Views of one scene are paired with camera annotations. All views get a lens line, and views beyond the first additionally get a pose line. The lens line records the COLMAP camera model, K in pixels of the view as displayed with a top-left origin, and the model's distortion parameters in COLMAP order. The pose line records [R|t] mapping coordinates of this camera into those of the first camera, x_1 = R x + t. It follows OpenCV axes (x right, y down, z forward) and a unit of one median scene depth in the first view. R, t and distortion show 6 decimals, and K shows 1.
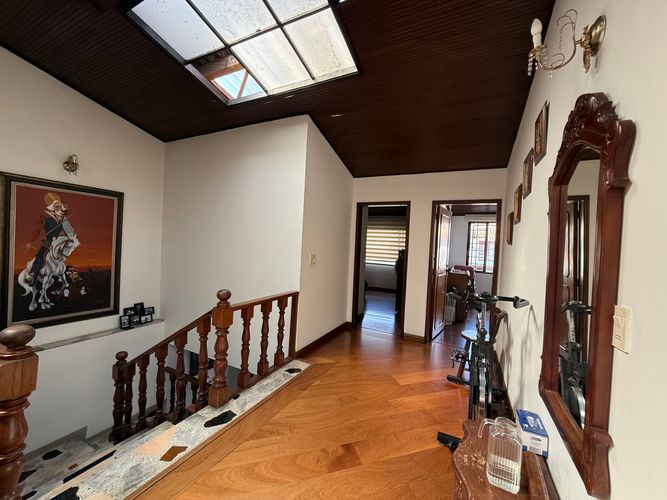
lens RADIAL K [[265.2, 0, 335.4], [0, 265.2, 250.4], [0, 0, 1]] dist [0.000984, -0.000916]
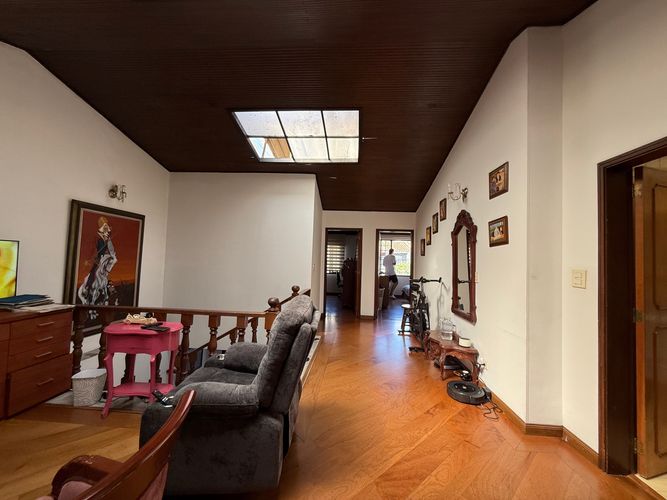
lens RADIAL K [[265.2, 0, 334.6], [0, 265.2, 251.1], [0, 0, 1]] dist [0.000984, -0.000916]
pose [[0.922051, -0.008372, 0.386977, -0.625549], [0.022361, 0.999248, -0.031663, -0.009632], [-0.386421, 0.037848, 0.921546, -0.478872]]
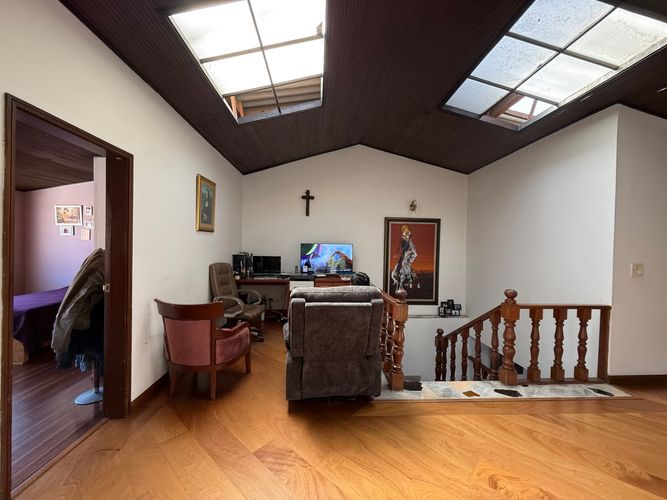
lens RADIAL K [[265.2, 0, 335.0], [0, 265.2, 250.2], [0, 0, 1]] dist [0.000984, -0.000916]
pose [[0.498605, -0.031546, -0.866255, 0.178659], [-0.012632, 0.998967, -0.043650, 0.023130], [0.866737, 0.032707, 0.497692, -0.234868]]
